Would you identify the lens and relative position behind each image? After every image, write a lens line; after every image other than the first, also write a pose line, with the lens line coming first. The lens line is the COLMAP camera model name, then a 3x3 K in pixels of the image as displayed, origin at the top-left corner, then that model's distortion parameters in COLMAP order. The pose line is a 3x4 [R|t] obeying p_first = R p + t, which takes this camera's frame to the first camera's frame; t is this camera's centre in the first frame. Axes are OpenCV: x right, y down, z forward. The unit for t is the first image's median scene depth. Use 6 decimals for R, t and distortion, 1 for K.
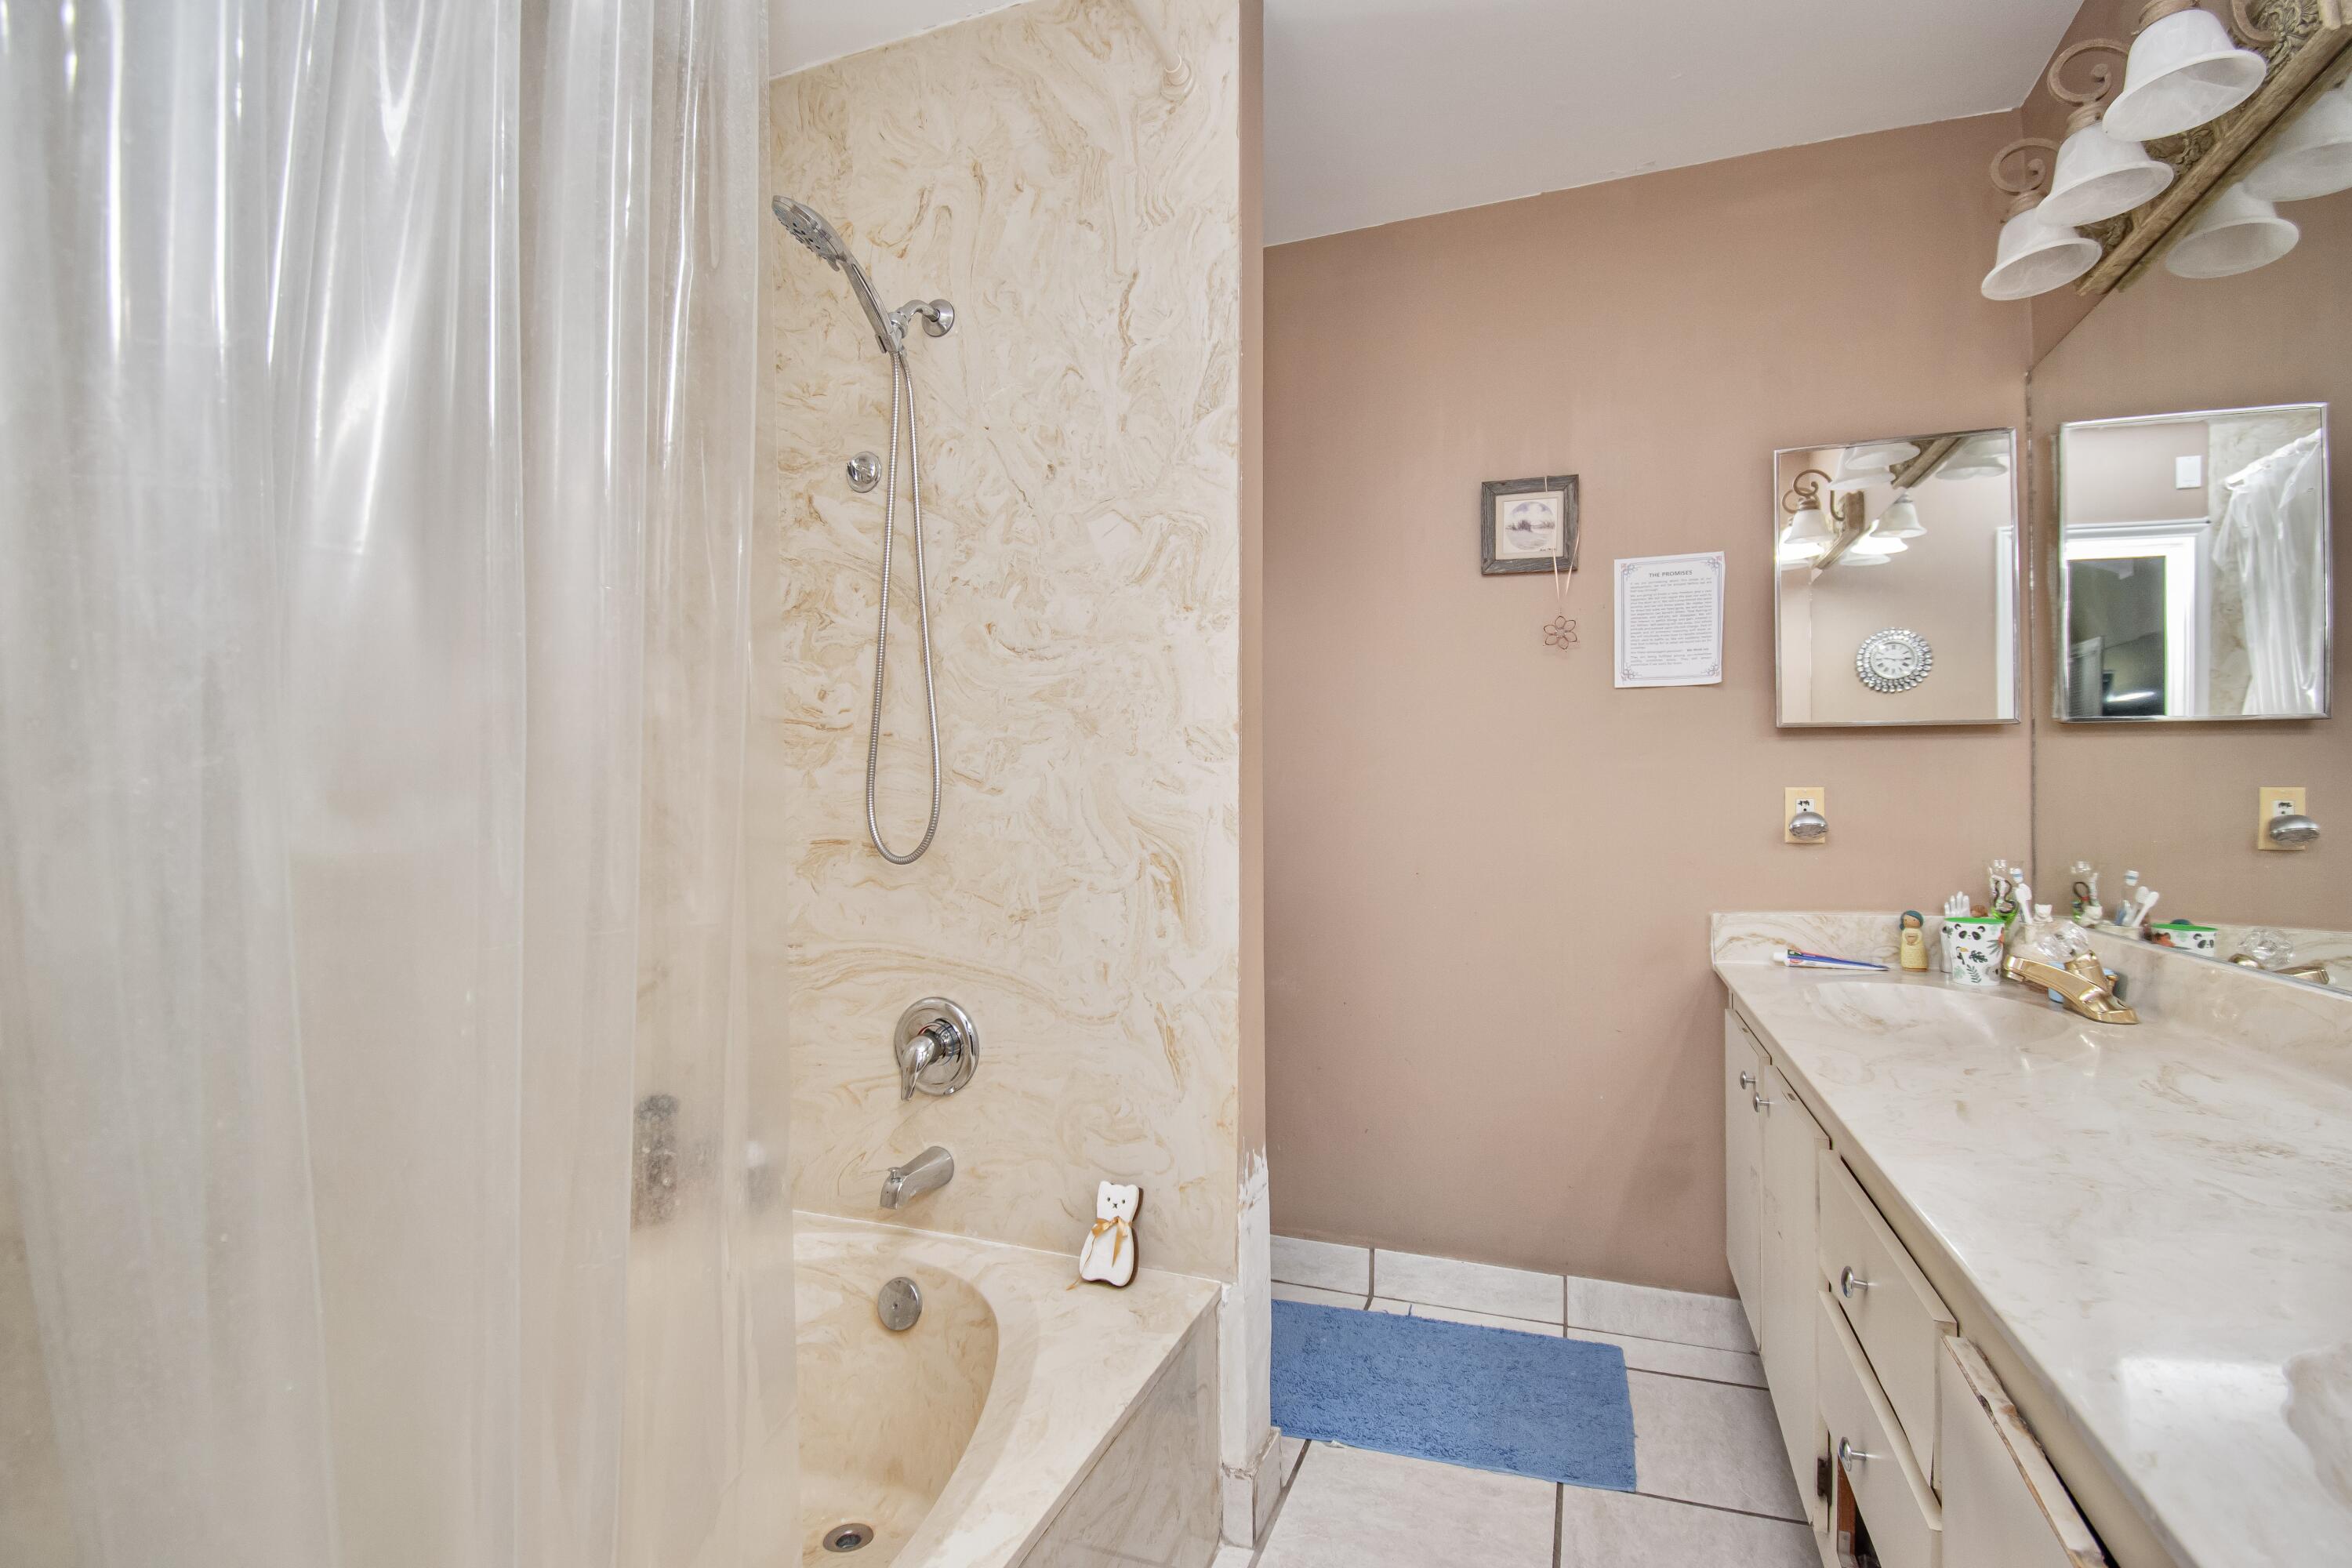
lens RADIAL K [[1070.4, 0, 1176.0], [0, 1070.4, 784.0], [0, 0, 1]] dist [0.015060, -0.023397]
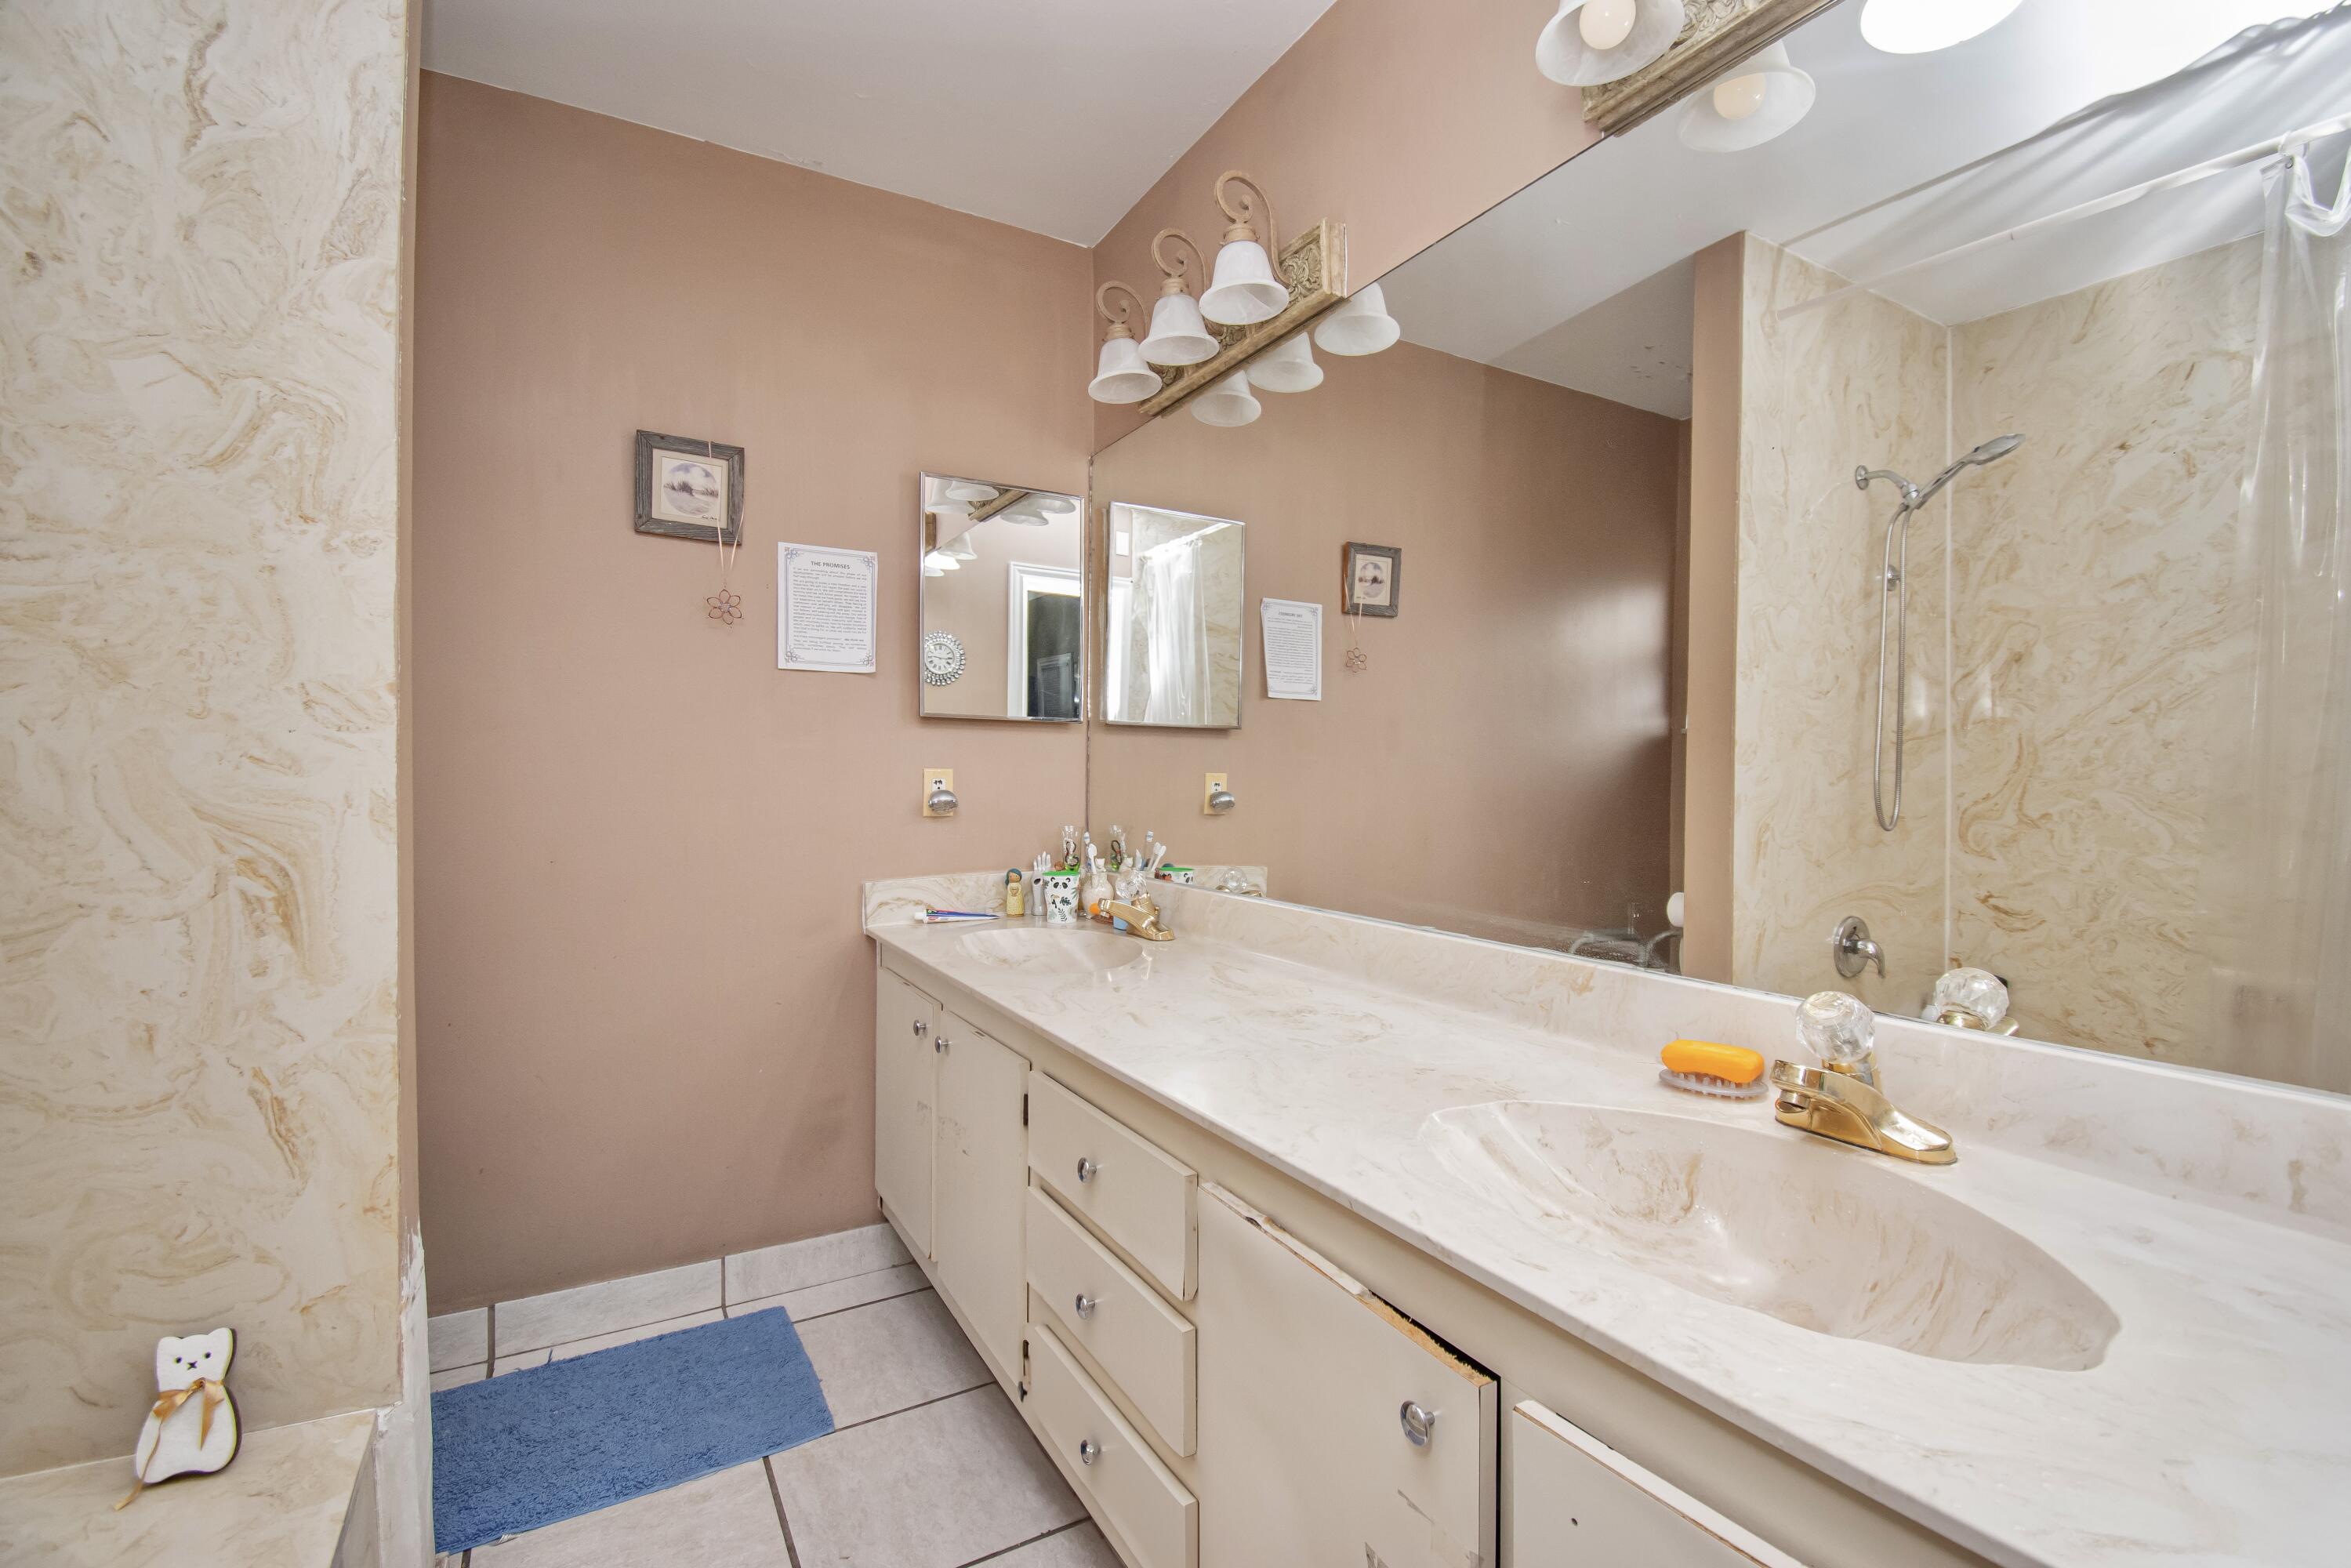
lens RADIAL K [[1061.2, 0, 1175.5], [0, 1061.2, 784.0], [0, 0, 1]] dist [0.013970, -0.024590]
pose [[0.629825, -0.003107, 0.776731, -0.171567], [-0.021821, 0.999527, 0.021692, -0.012685], [-0.776431, -0.030612, 0.629459, 0.086104]]
